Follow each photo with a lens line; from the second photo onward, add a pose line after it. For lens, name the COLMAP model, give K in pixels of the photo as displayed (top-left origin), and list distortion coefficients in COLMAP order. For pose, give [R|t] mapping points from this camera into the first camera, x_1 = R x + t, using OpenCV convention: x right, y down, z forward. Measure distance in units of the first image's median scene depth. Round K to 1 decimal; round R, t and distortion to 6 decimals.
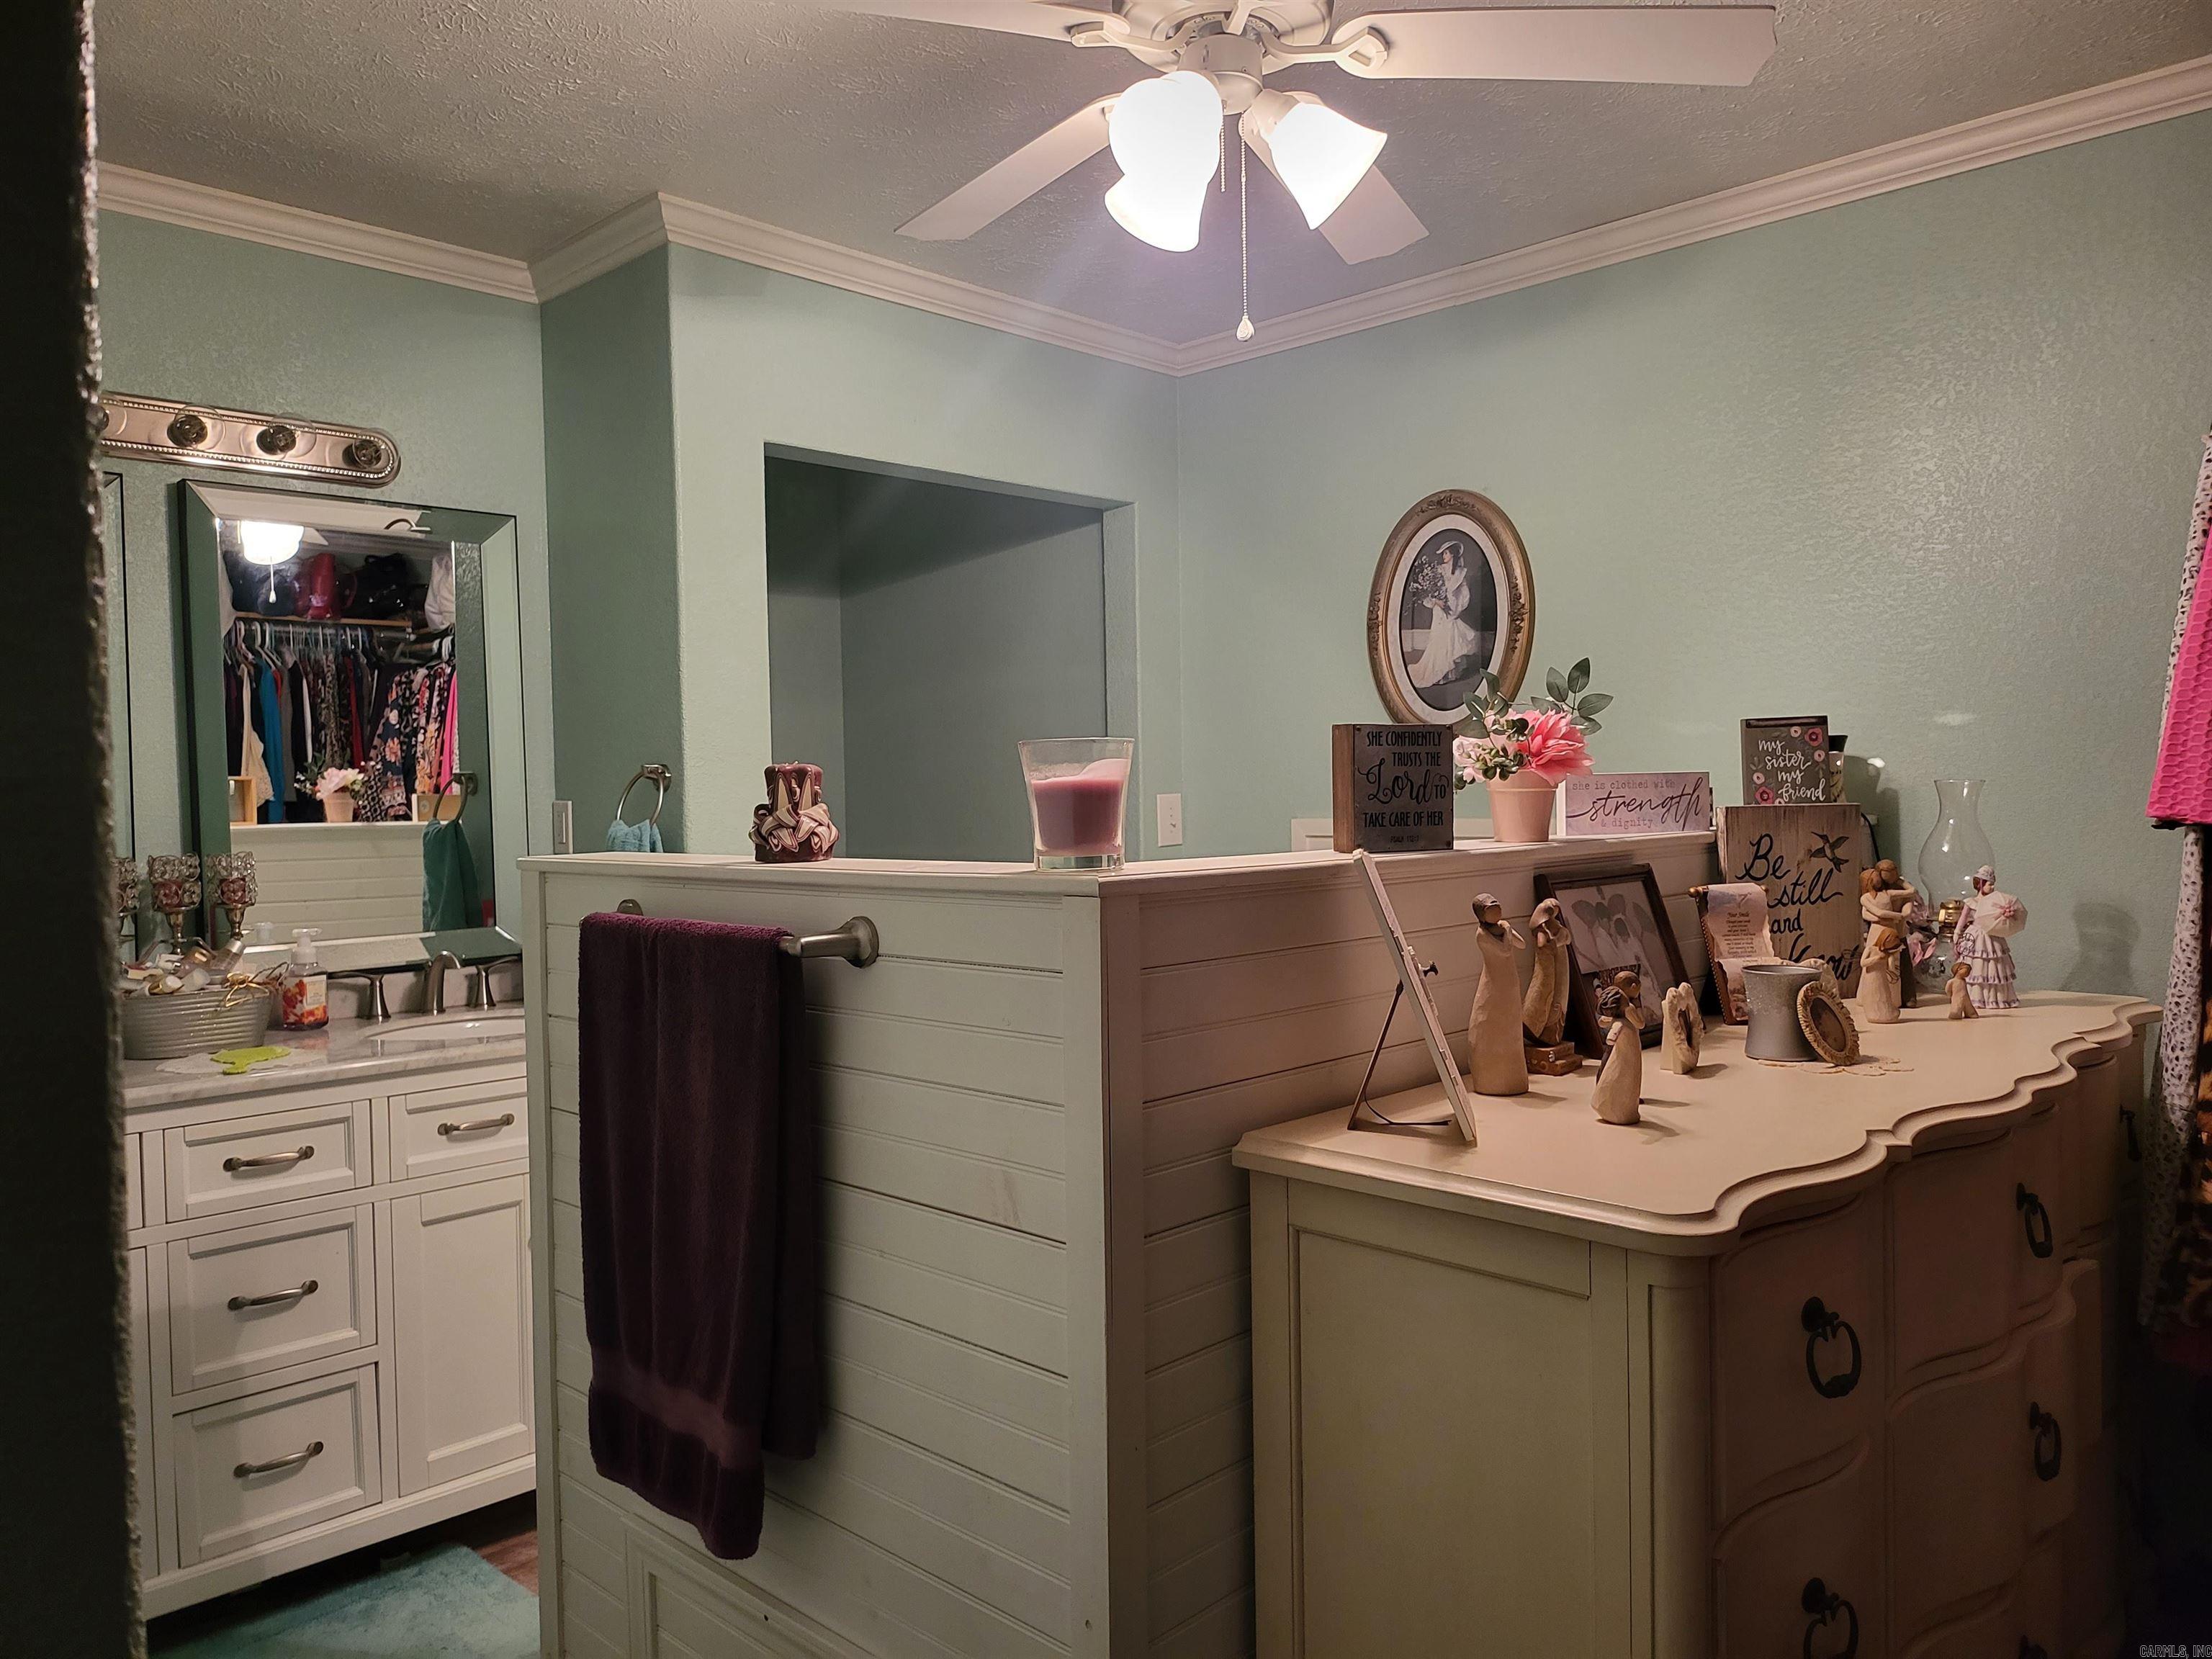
lens RADIAL K [[1576.5, 0, 1106.0], [0, 1576.5, 829.5], [0, 0, 1]] dist [0.066808, -0.000672]
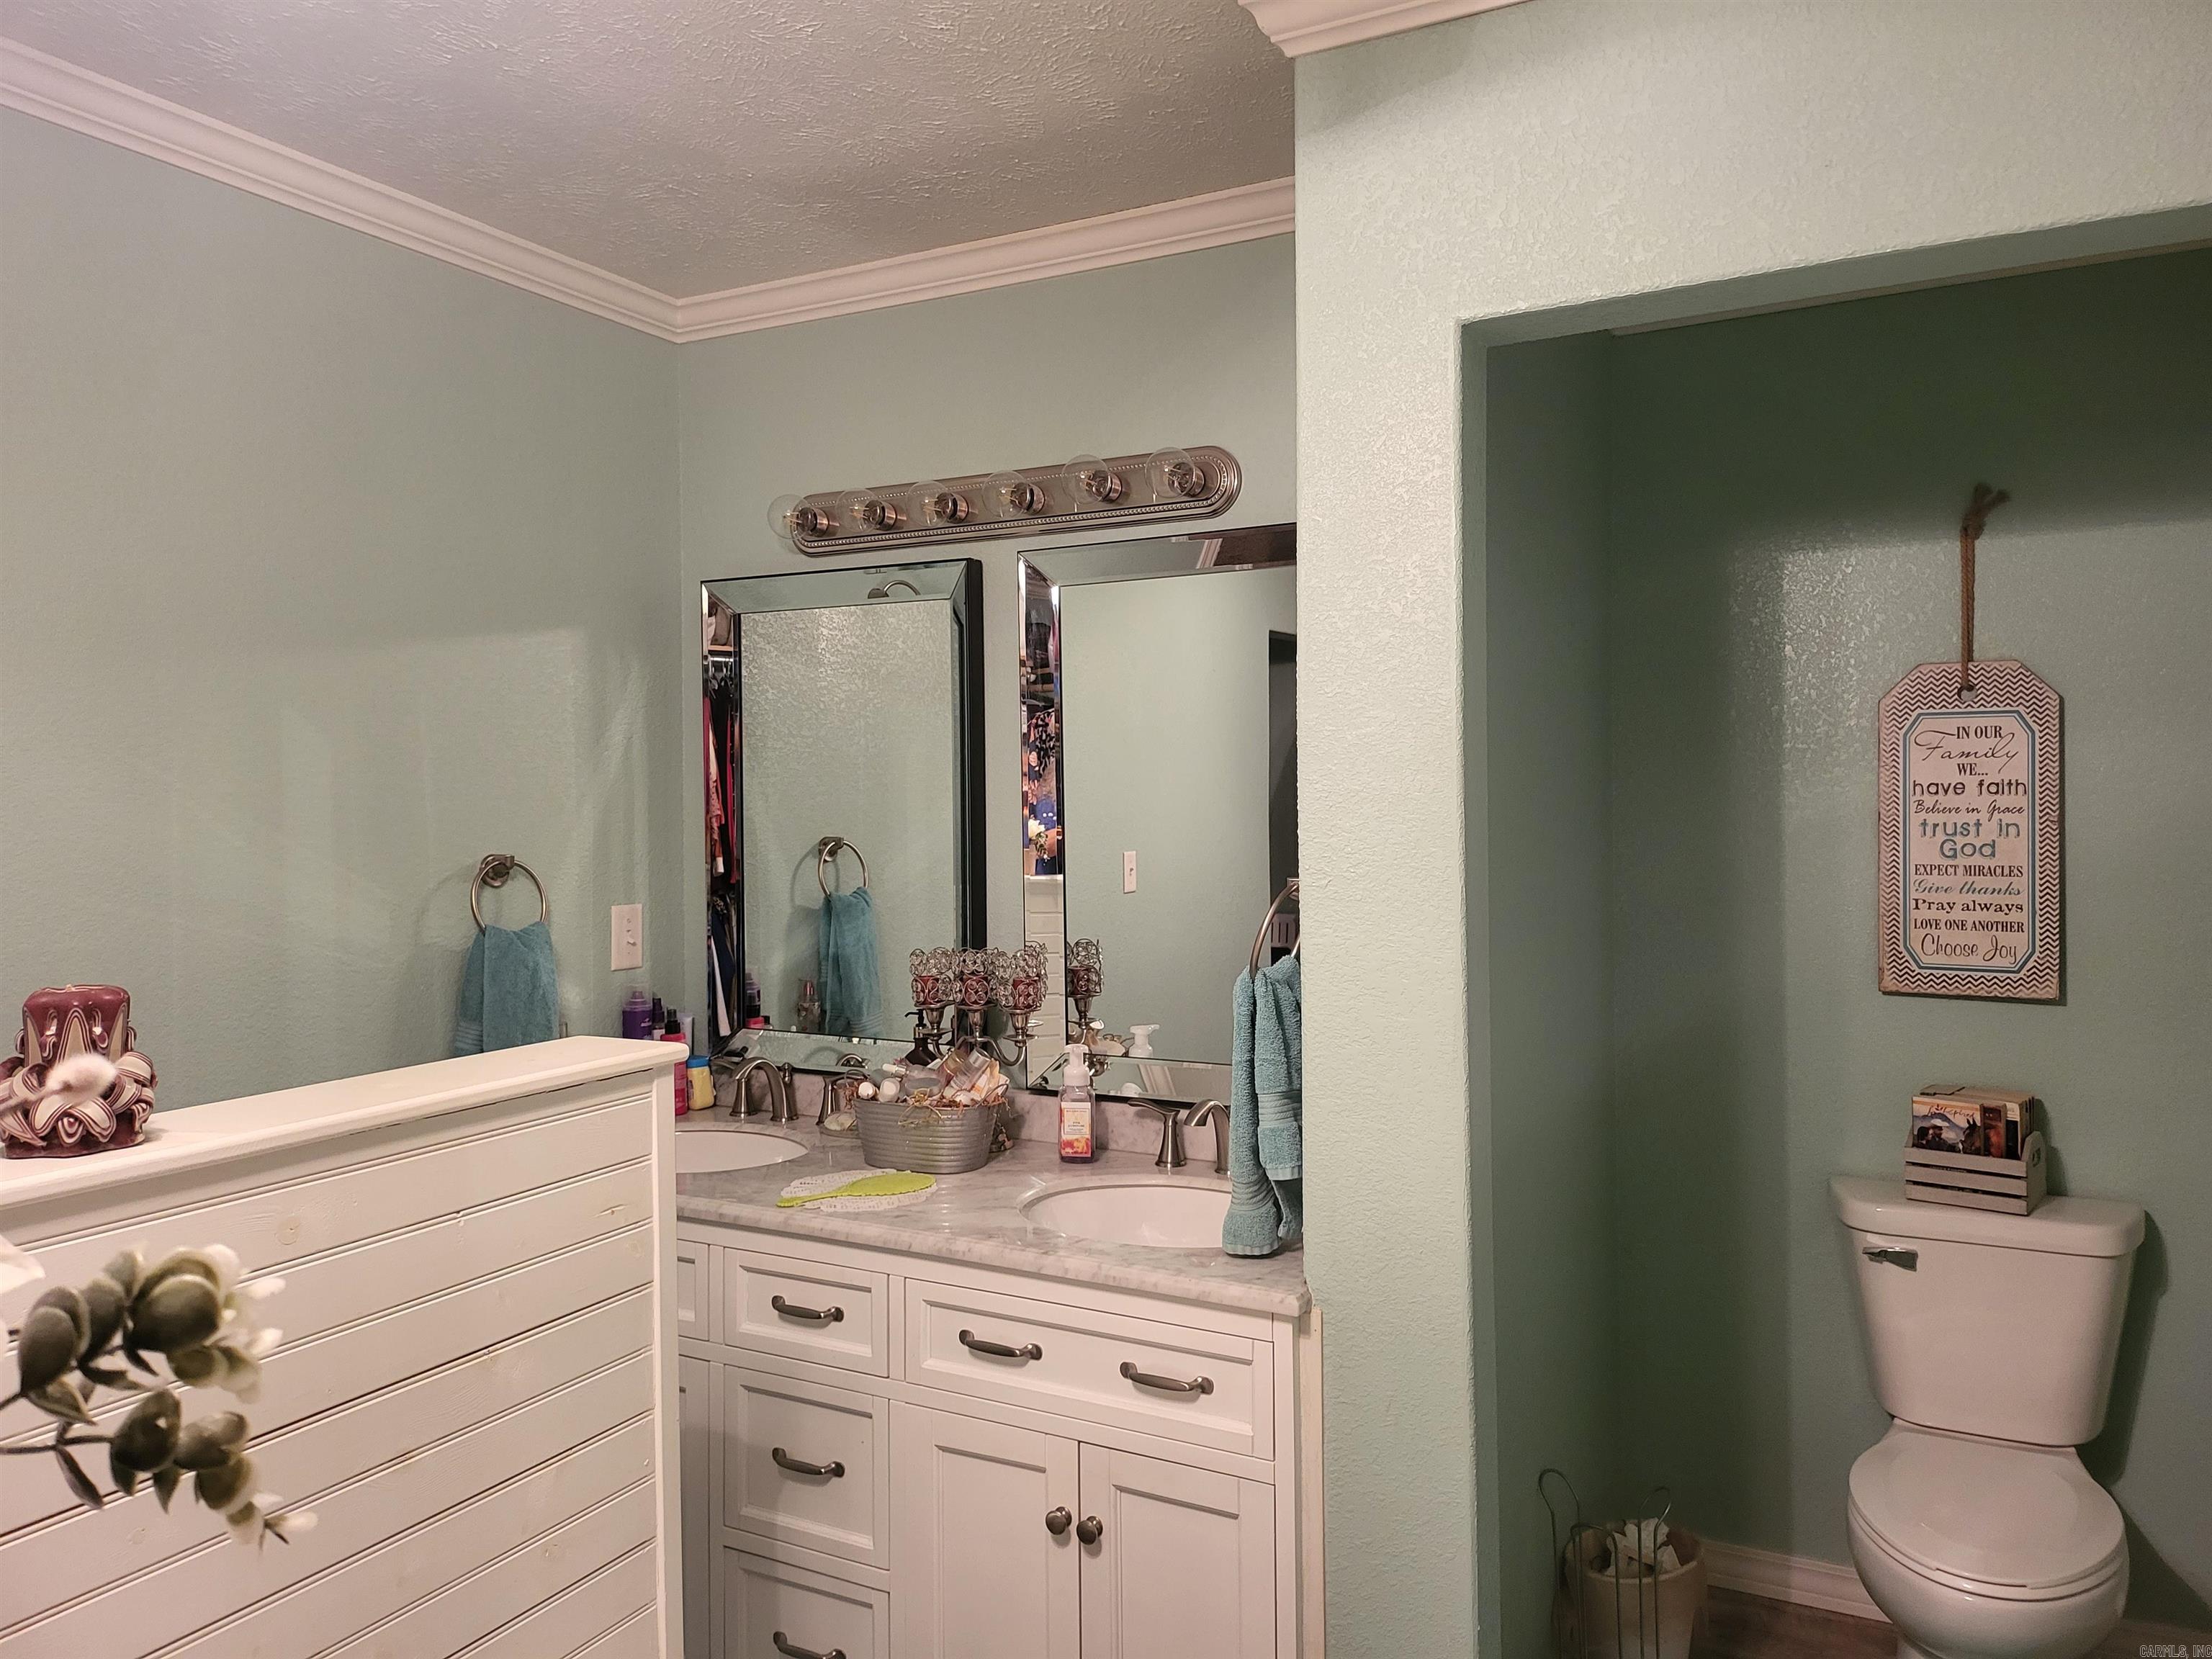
lens RADIAL K [[1576.5, 0, 1106.0], [0, 1576.5, 829.5], [0, 0, 1]] dist [0.066808, -0.000672]
pose [[0.297726, 0.038164, -0.953888, 0.371588], [-0.021778, 0.999212, 0.033180, -0.098156], [0.954403, 0.010895, 0.298322, 0.884974]]
